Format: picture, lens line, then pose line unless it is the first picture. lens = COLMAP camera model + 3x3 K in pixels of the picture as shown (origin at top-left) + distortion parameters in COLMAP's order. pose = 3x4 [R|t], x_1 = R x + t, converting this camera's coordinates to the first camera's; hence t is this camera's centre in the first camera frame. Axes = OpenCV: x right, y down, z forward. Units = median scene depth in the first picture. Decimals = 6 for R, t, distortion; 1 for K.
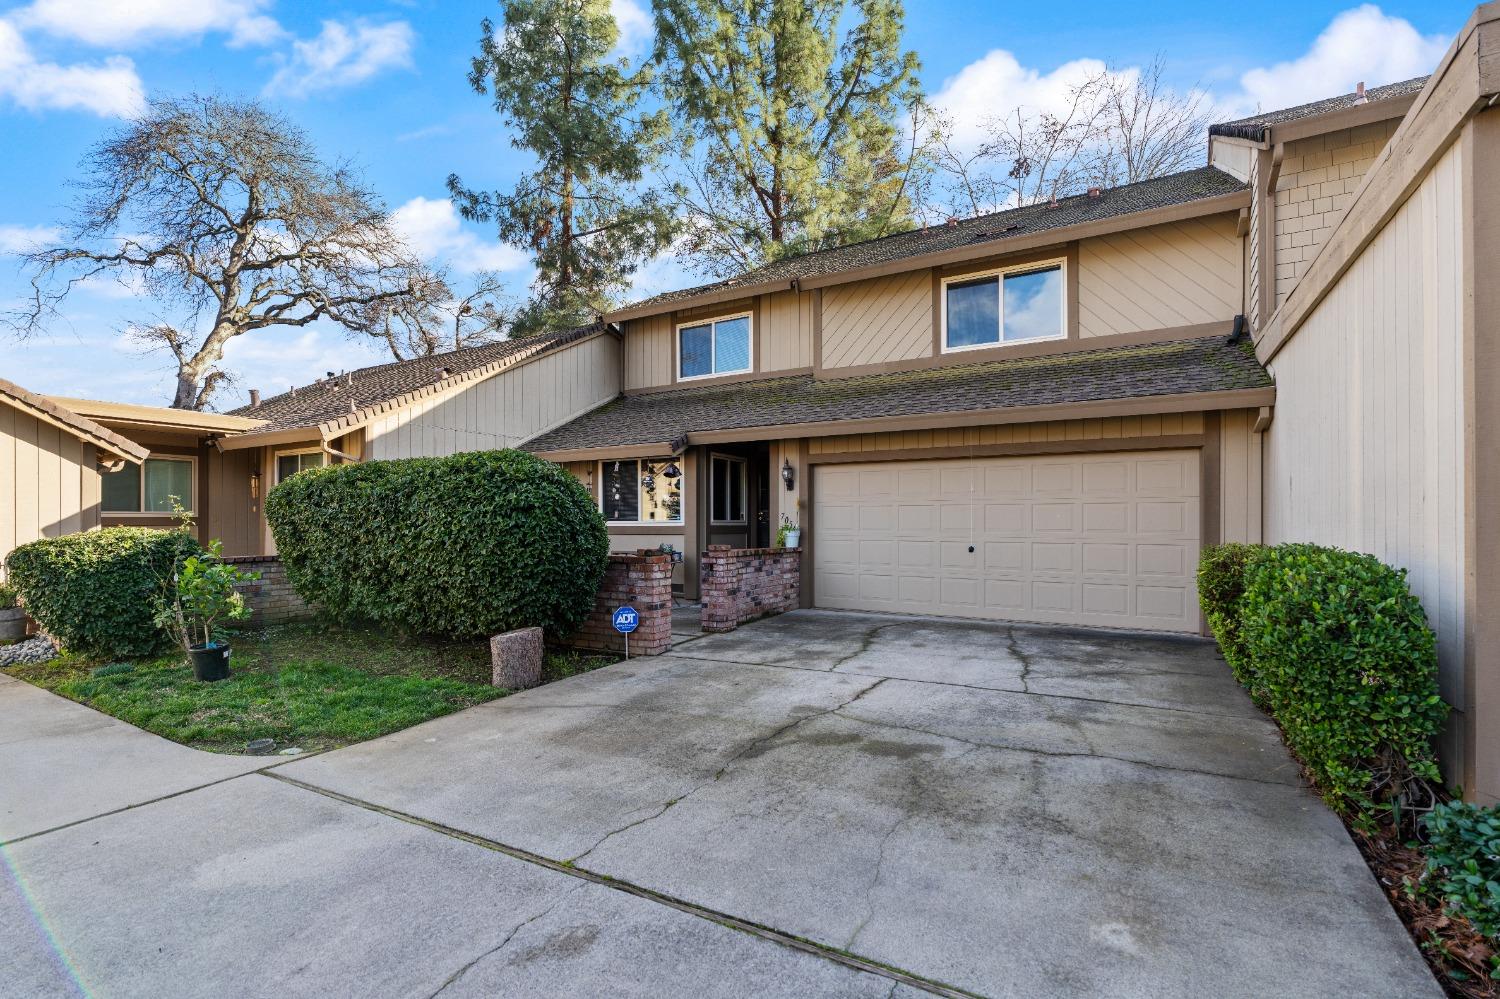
lens RADIAL K [[697.2, 0, 742.0], [0, 697.2, 497.1], [0, 0, 1]] dist [-0.005014, -0.000284]
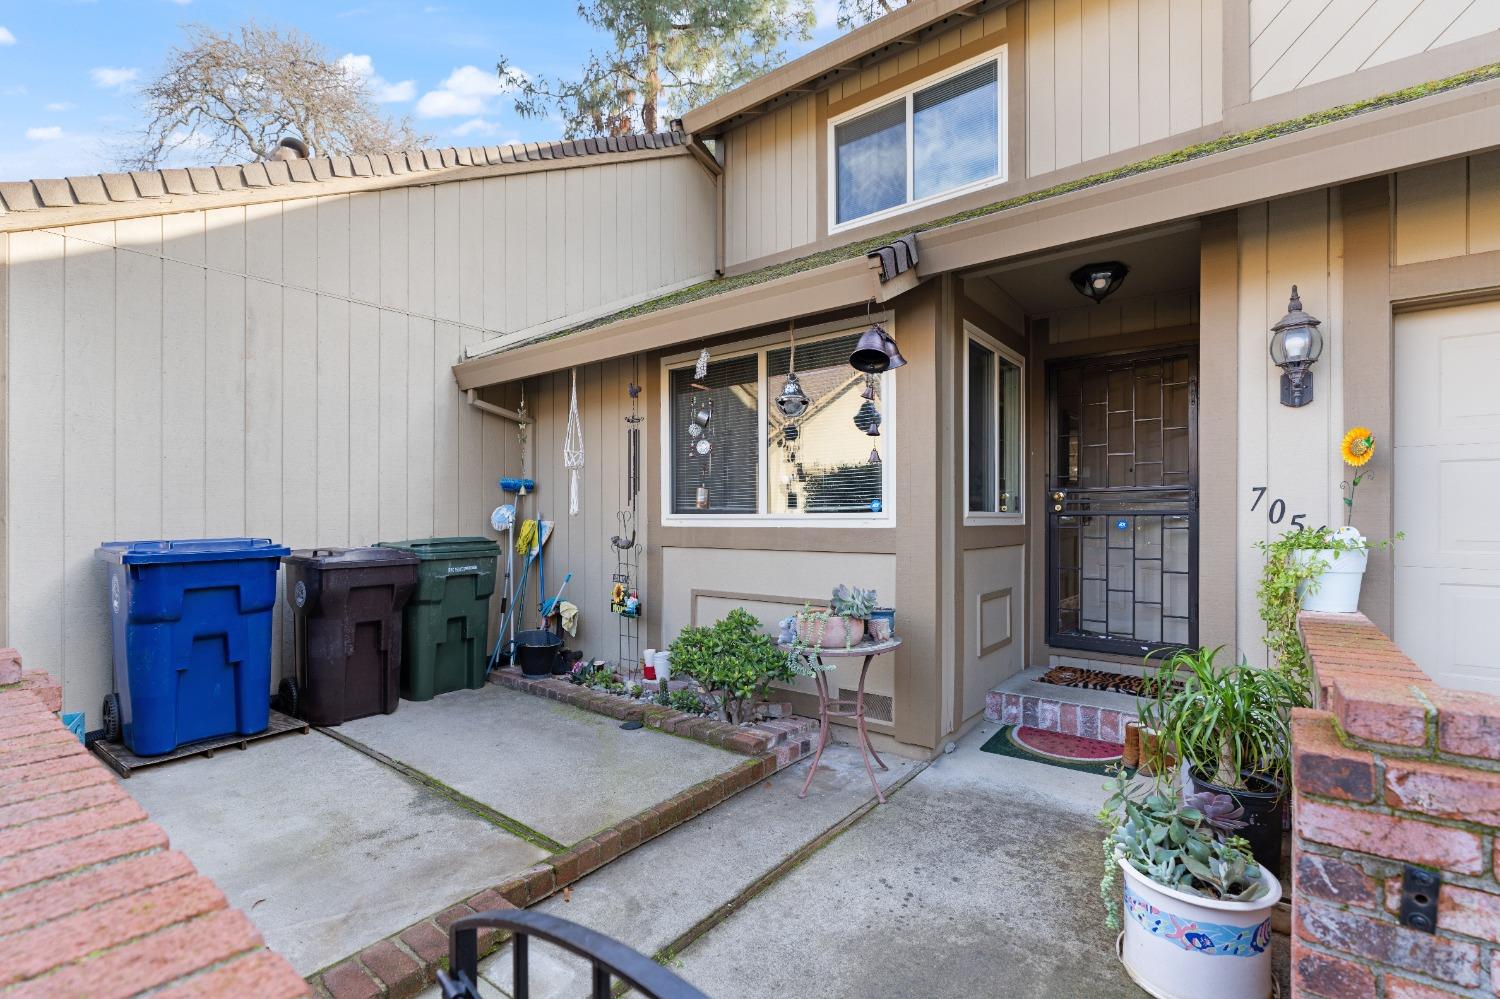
lens RADIAL K [[689.9, 0, 750.0], [0, 689.9, 499.5], [0, 0, 1]] dist [-0.001213, -0.000358]
pose [[0.990866, 0.000178, -0.134849, -0.113480], [0.001189, 0.999949, 0.010055, 0.025172], [0.134844, -0.010123, 0.990815, 0.691779]]
